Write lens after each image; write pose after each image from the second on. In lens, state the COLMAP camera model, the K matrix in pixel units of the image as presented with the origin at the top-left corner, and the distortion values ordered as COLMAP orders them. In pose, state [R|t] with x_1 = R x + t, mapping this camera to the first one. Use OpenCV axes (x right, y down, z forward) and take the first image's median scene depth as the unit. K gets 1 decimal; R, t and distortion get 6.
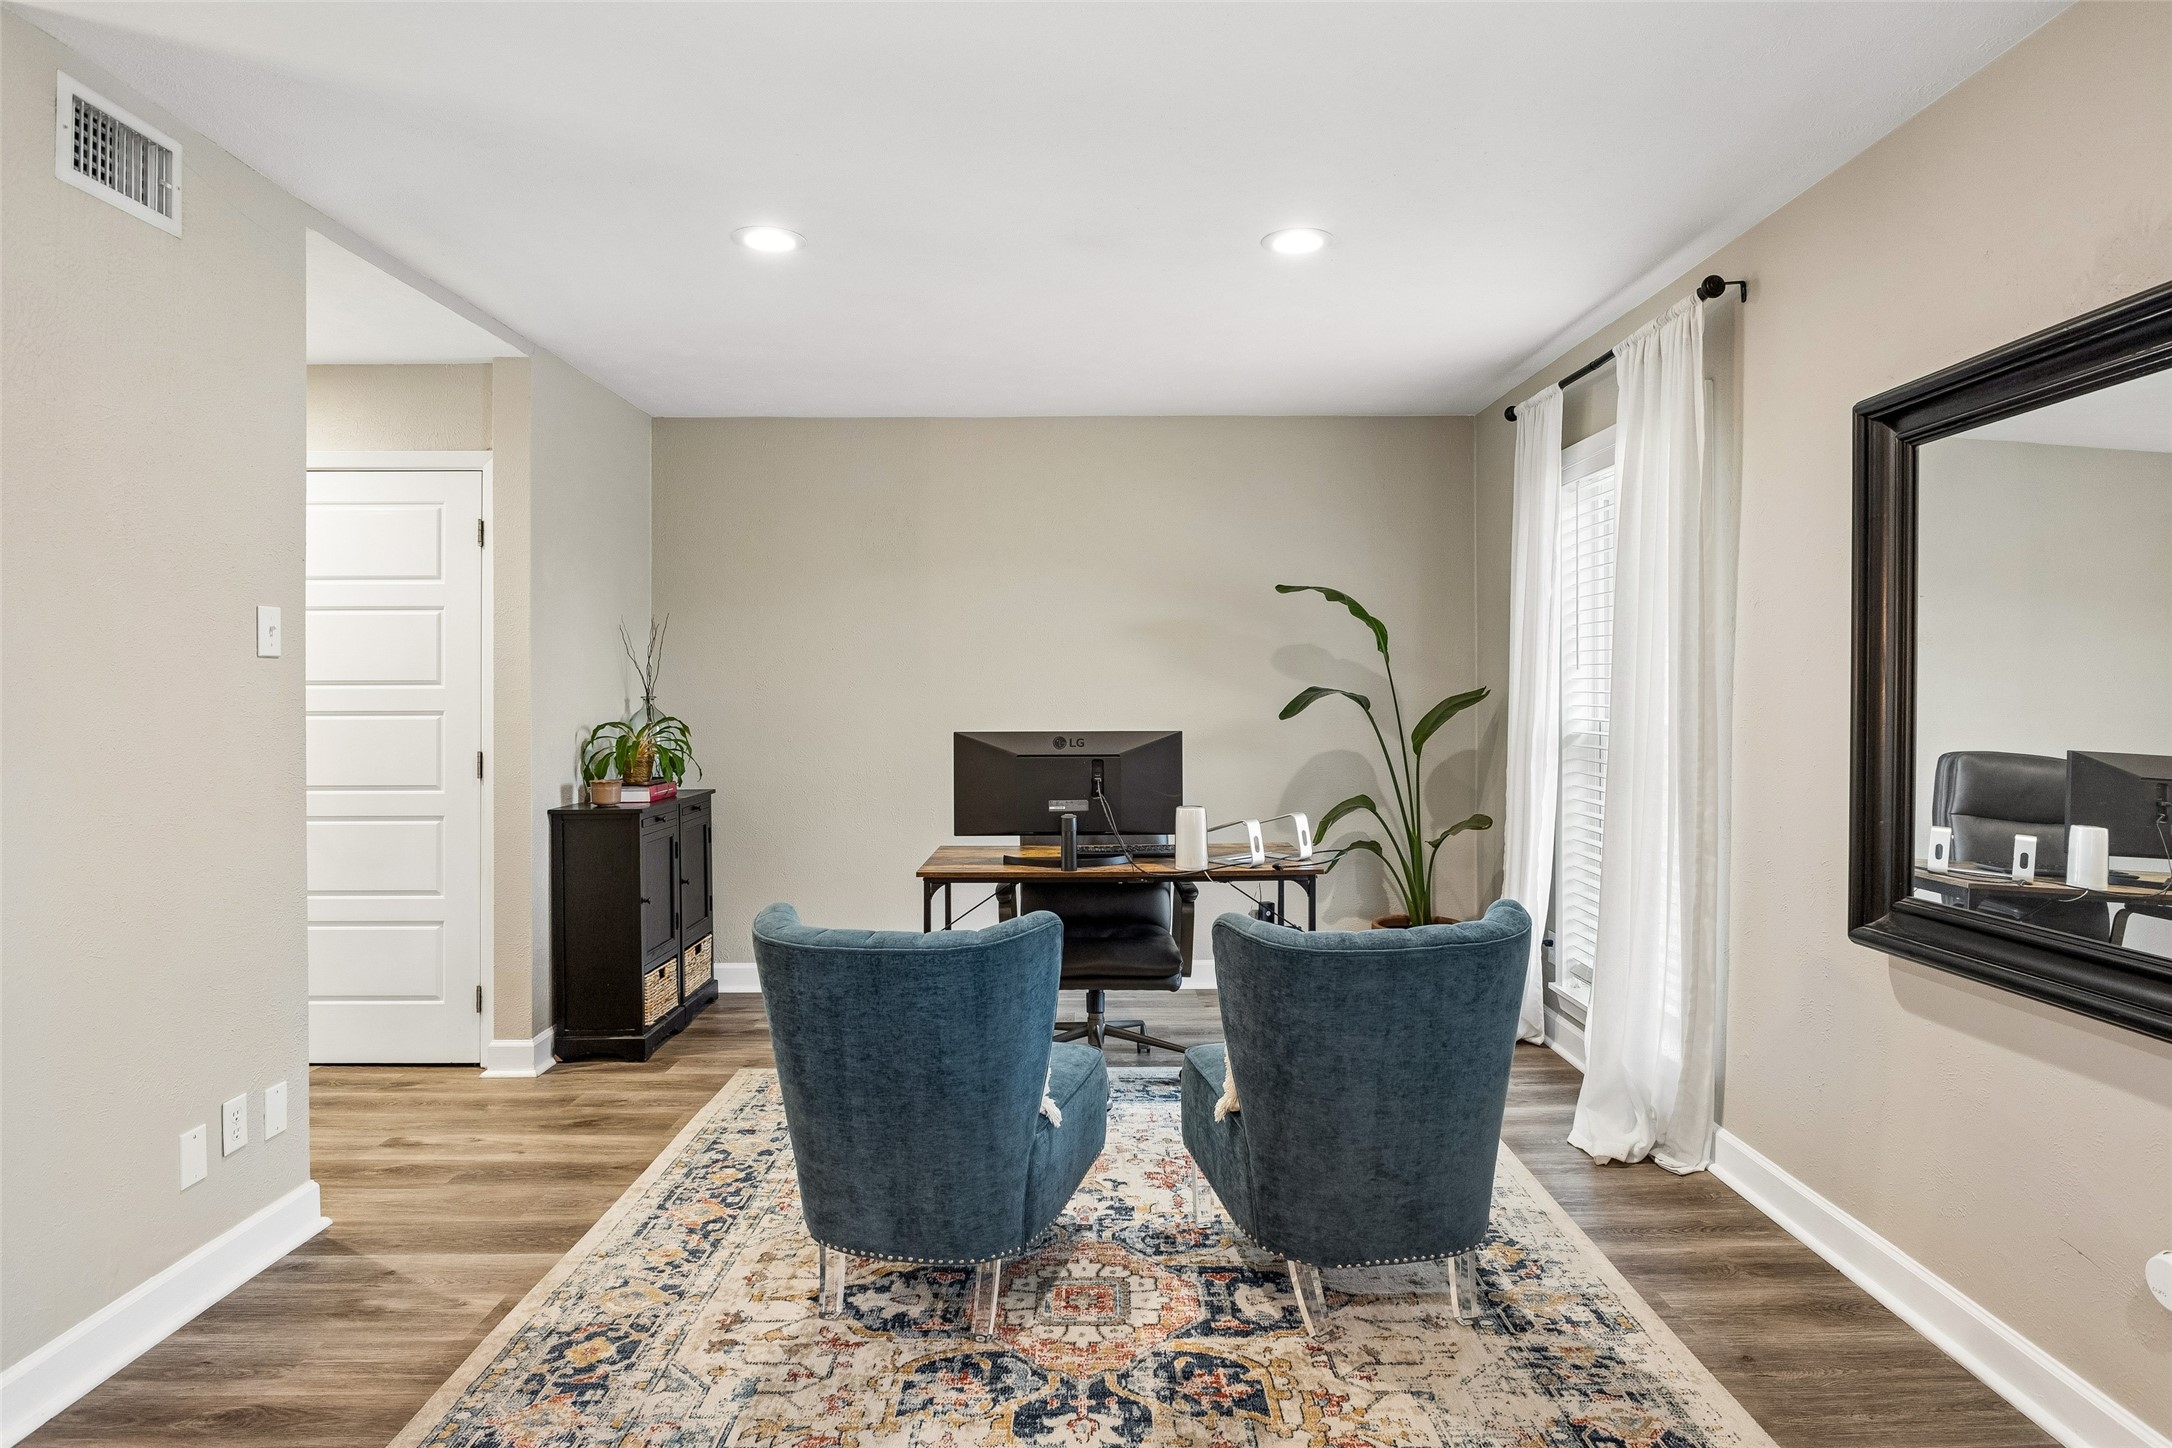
lens RADIAL K [[1167.8, 0, 1080.7], [0, 1167.8, 707.9], [0, 0, 1]] dist [-0.005583, 0.001233]
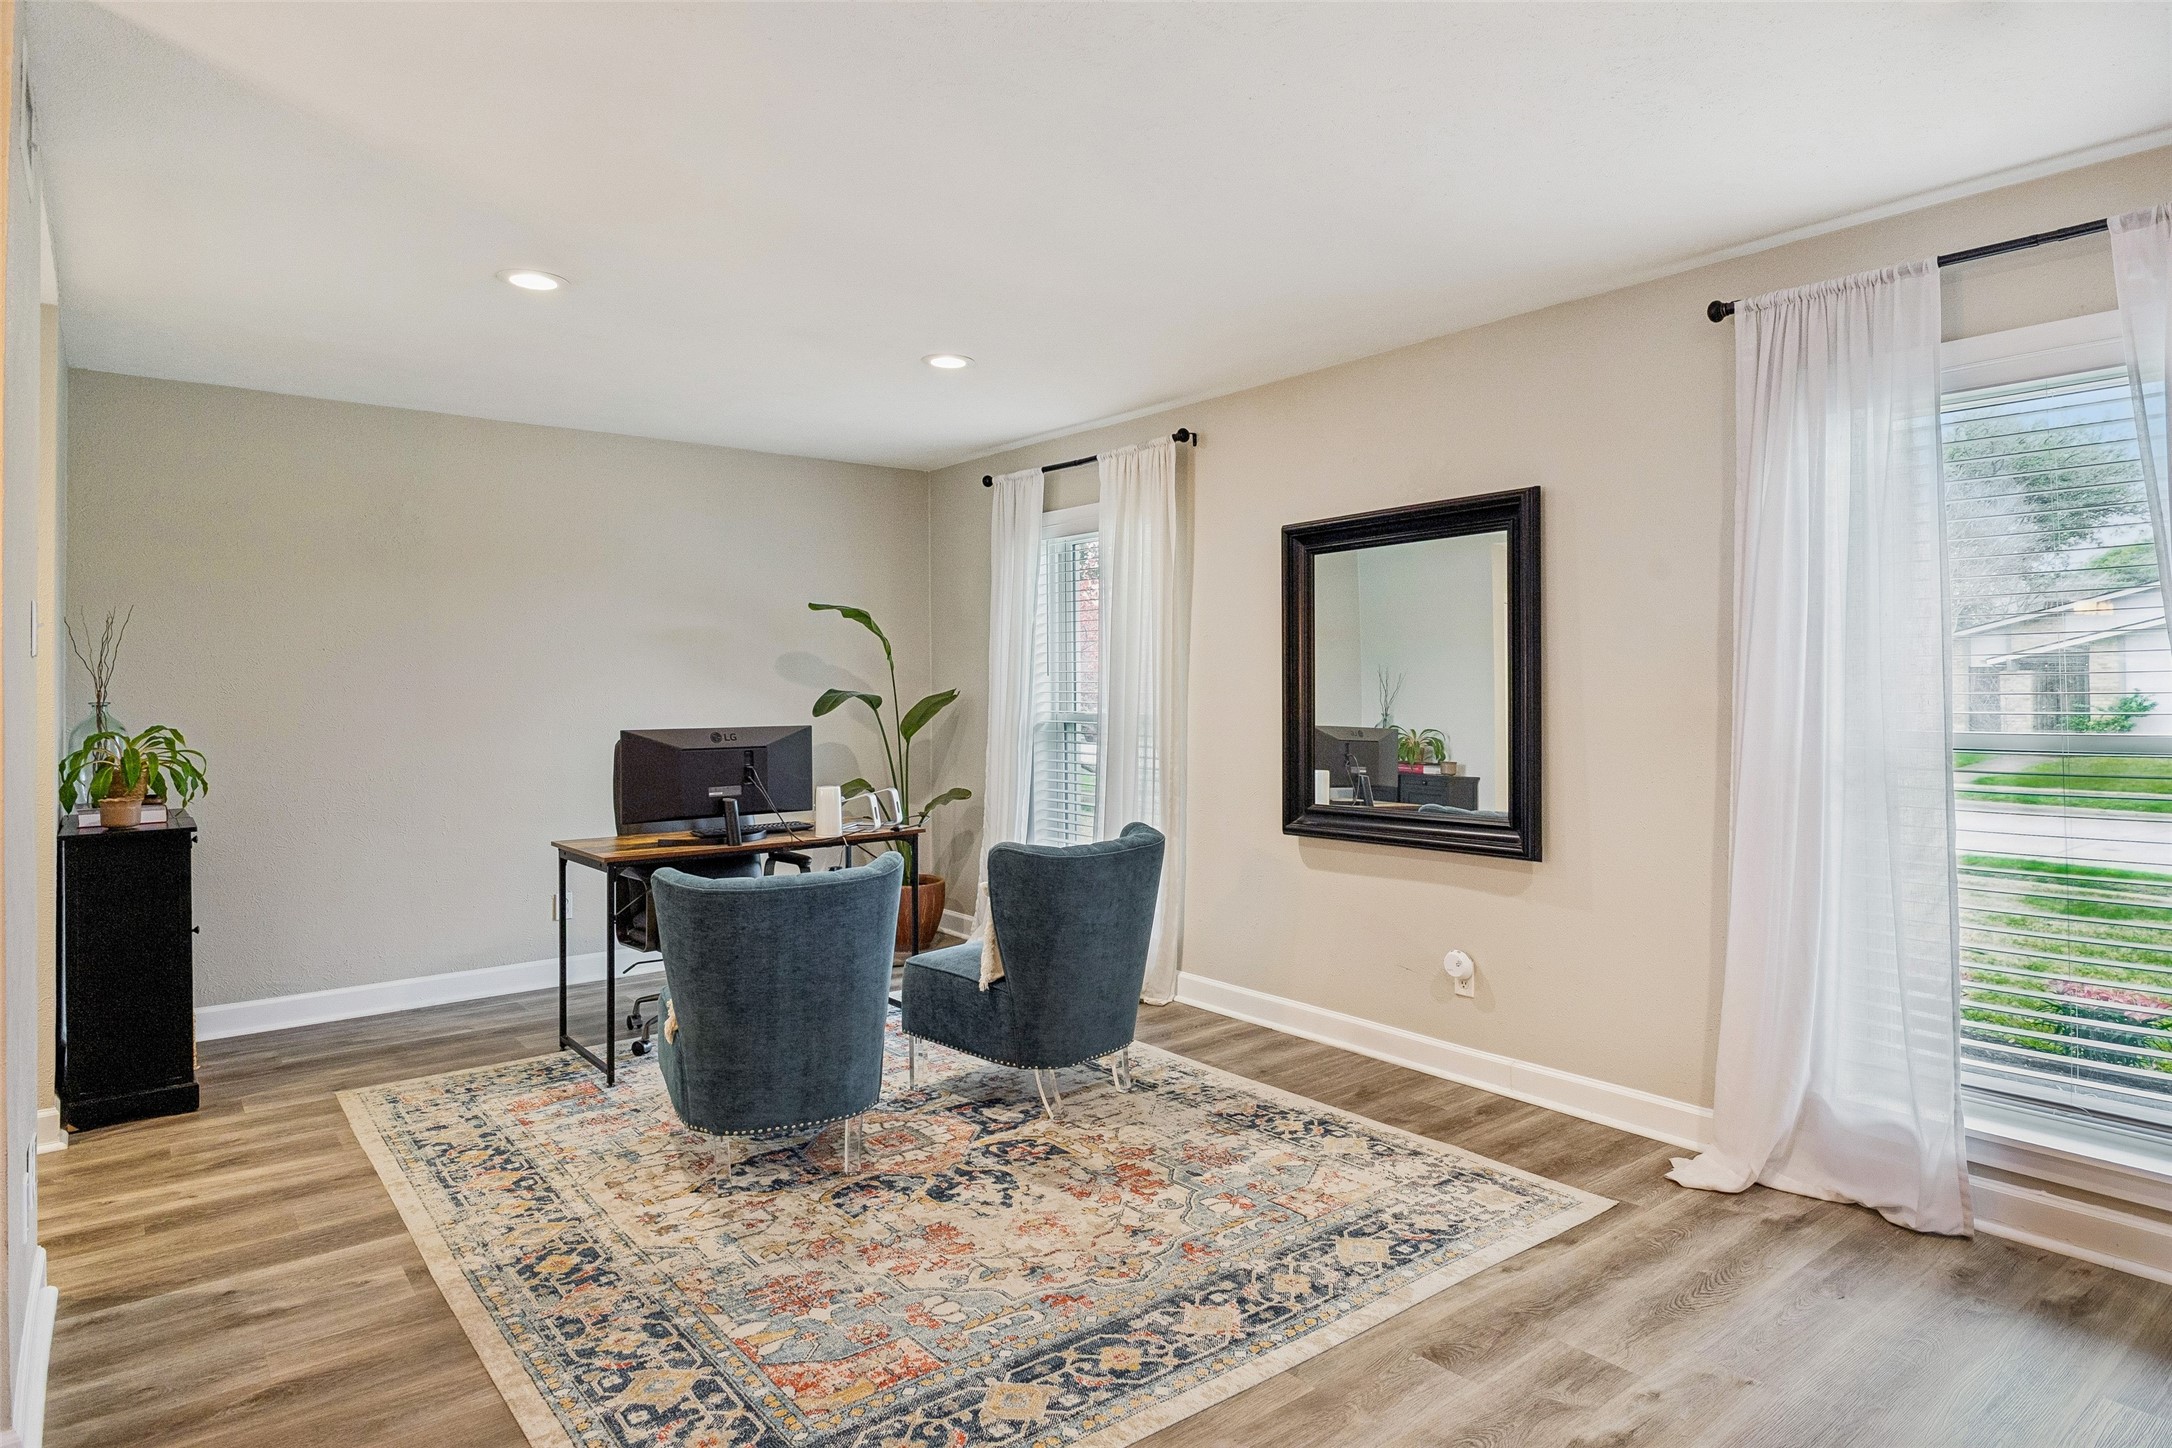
lens RADIAL K [[1167.8, 0, 1100.4], [0, 1167.8, 700.3], [0, 0, 1]] dist [-0.005583, 0.001233]
pose [[0.794822, -0.009462, 0.606769, -0.630033], [0.014662, 0.999886, -0.003613, 0.003811], [-0.606666, 0.011768, 0.794870, -0.233426]]
